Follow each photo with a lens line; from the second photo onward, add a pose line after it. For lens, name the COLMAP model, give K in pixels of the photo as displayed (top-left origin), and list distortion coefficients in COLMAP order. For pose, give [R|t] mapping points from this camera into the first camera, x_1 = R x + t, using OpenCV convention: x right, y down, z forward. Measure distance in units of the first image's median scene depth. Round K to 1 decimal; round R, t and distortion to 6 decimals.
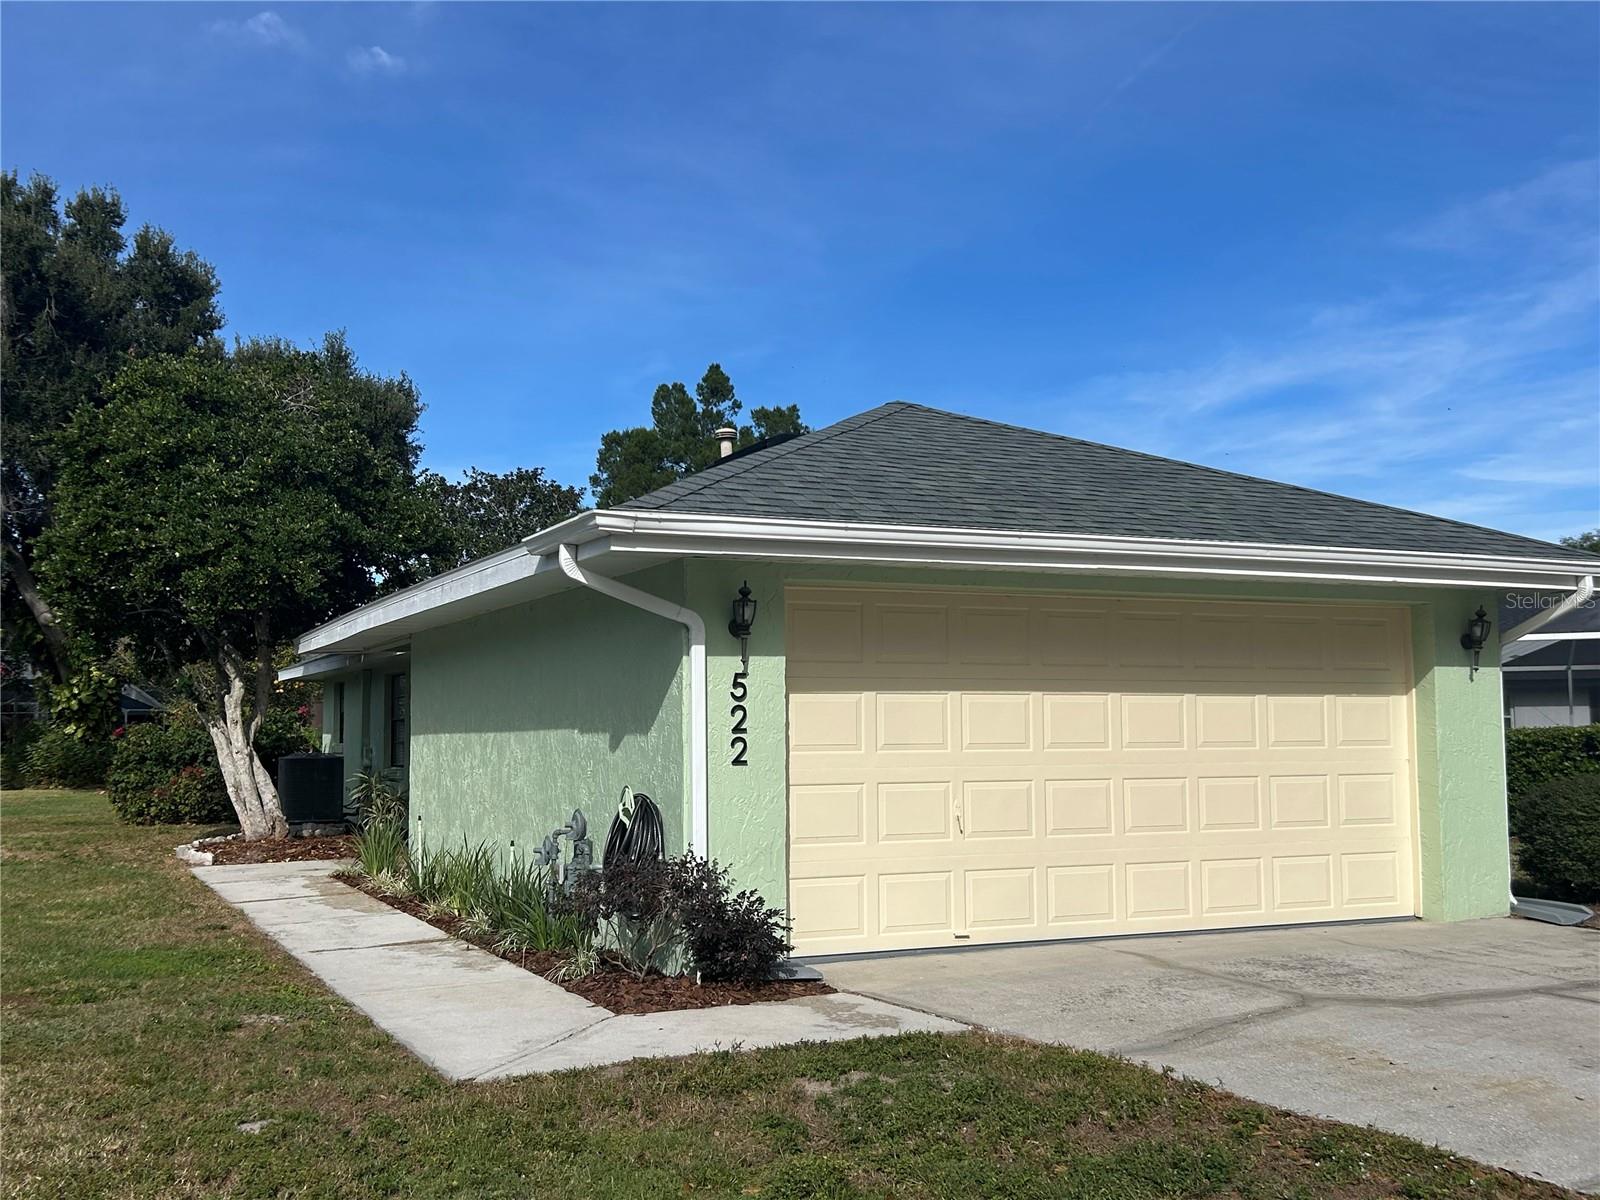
lens RADIAL K [[1621.3, 0, 800.0], [0, 1621.3, 600.0], [0, 0, 1]] dist [0.159417, -0.398436]
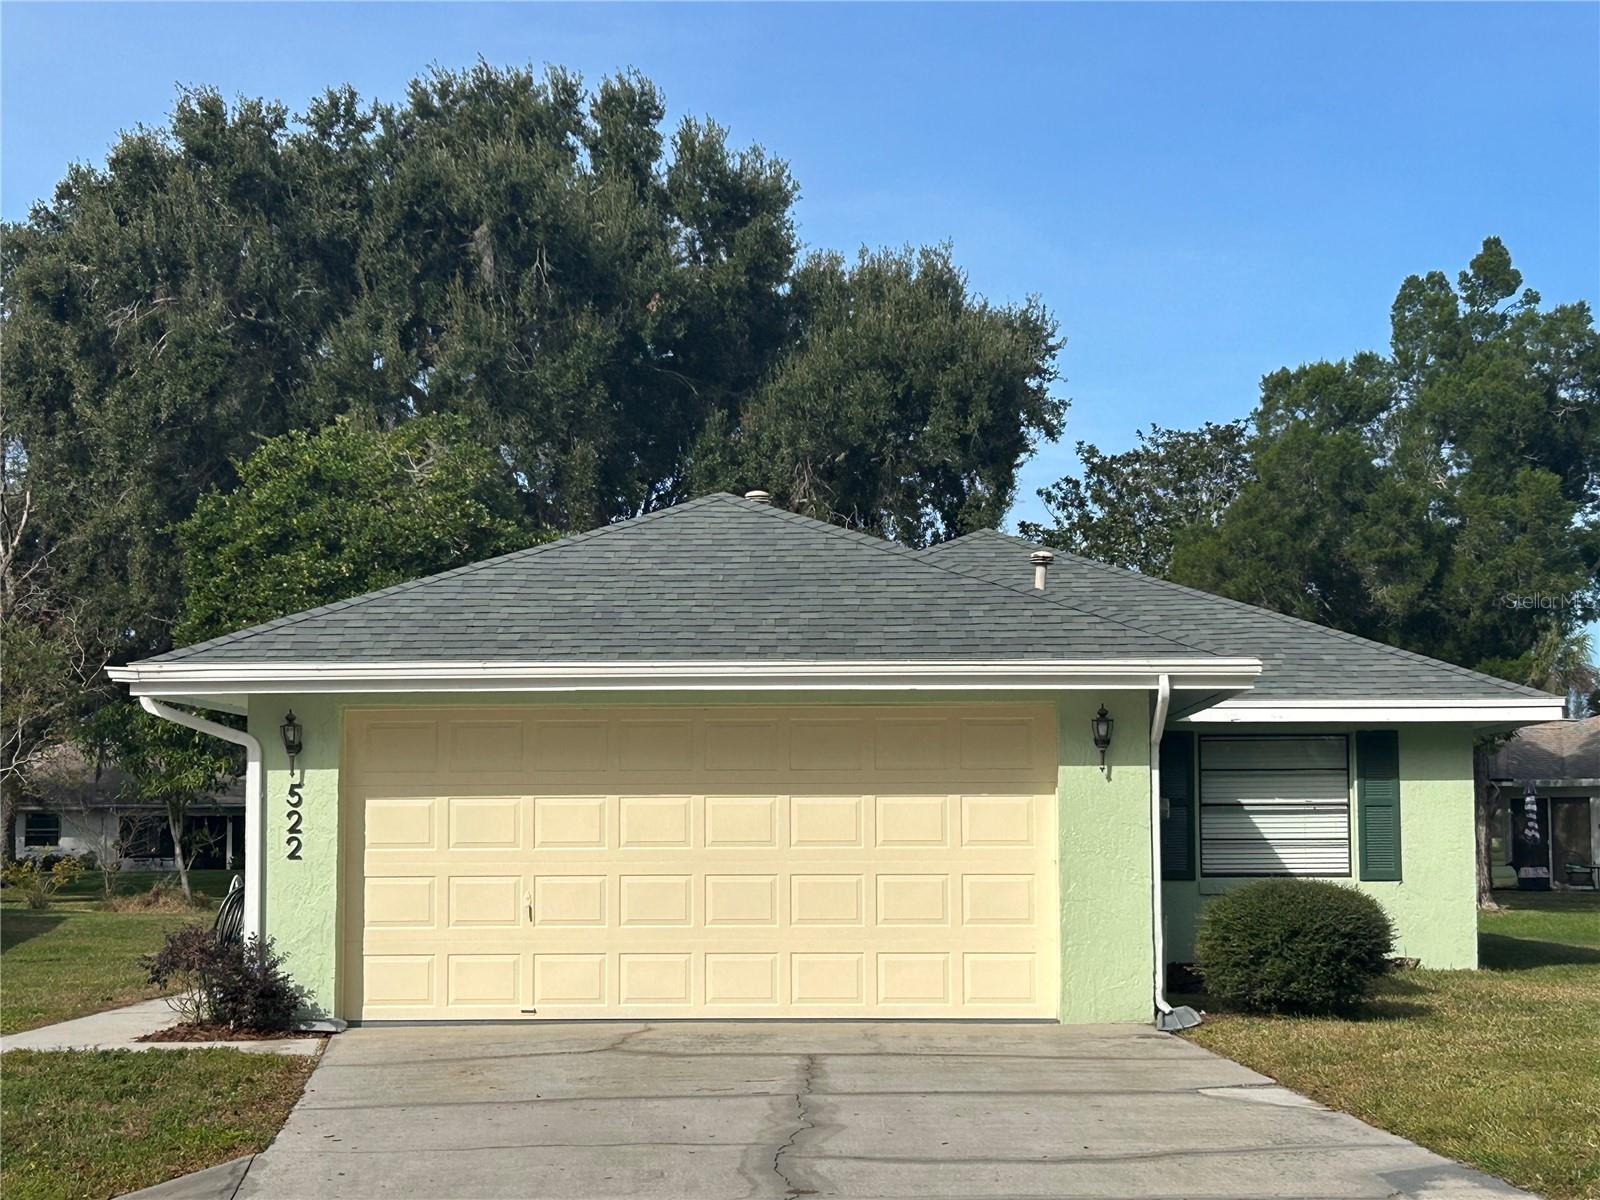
lens RADIAL K [[2998.8, 0, 799.9], [0, 2998.8, 630.4], [0, 0, 1]] dist [0.263933, -0.098236]
pose [[0.888022, -0.026136, -0.459058, 1.068359], [0.033500, 0.999407, 0.007904, -0.060130], [0.458579, -0.022397, 0.888371, -0.669908]]
